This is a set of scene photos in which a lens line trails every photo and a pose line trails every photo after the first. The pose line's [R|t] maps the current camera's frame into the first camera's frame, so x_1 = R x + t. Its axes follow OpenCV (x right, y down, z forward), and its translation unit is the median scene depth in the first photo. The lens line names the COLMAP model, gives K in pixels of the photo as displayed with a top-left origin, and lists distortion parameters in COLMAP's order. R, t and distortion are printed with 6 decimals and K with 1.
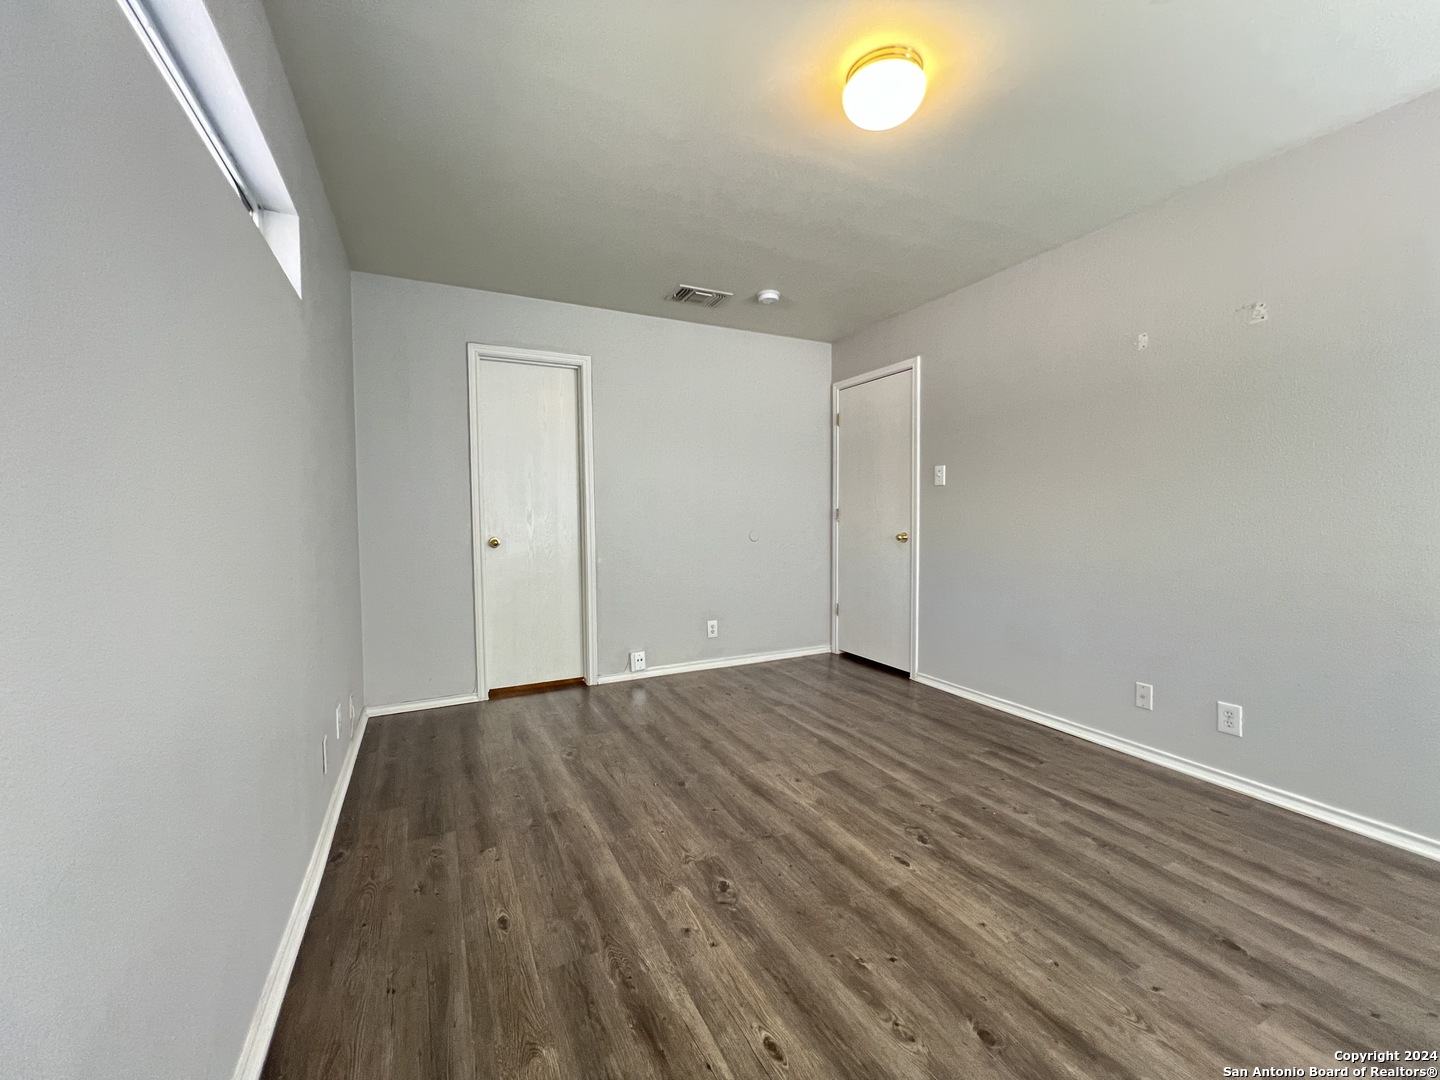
lens RADIAL K [[574.8, 0, 720.0], [0, 574.8, 540.0], [0, 0, 1]] dist [-0.001767, -0.000613]
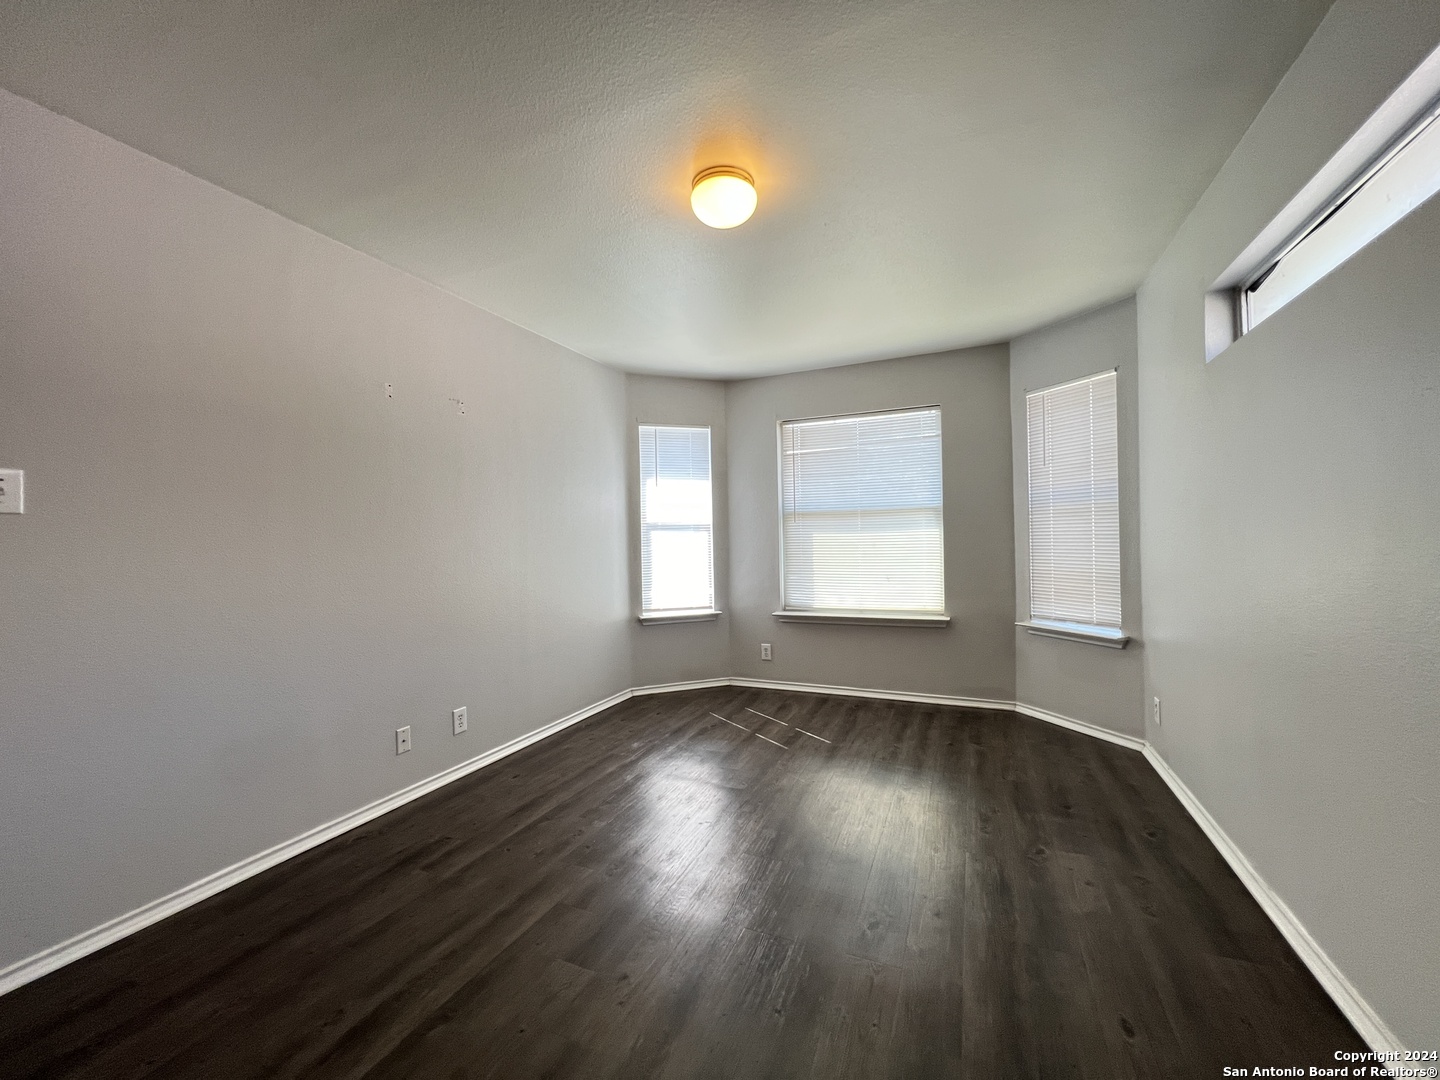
lens RADIAL K [[575.8, 0, 720.0], [0, 575.8, 540.0], [0, 0, 1]] dist [-0.003027, 0.000120]
pose [[-0.636483, 0.017998, 0.771081, -0.458924], [0.061621, 0.997719, 0.027577, -0.083763], [-0.768826, 0.065068, -0.636140, 1.358703]]
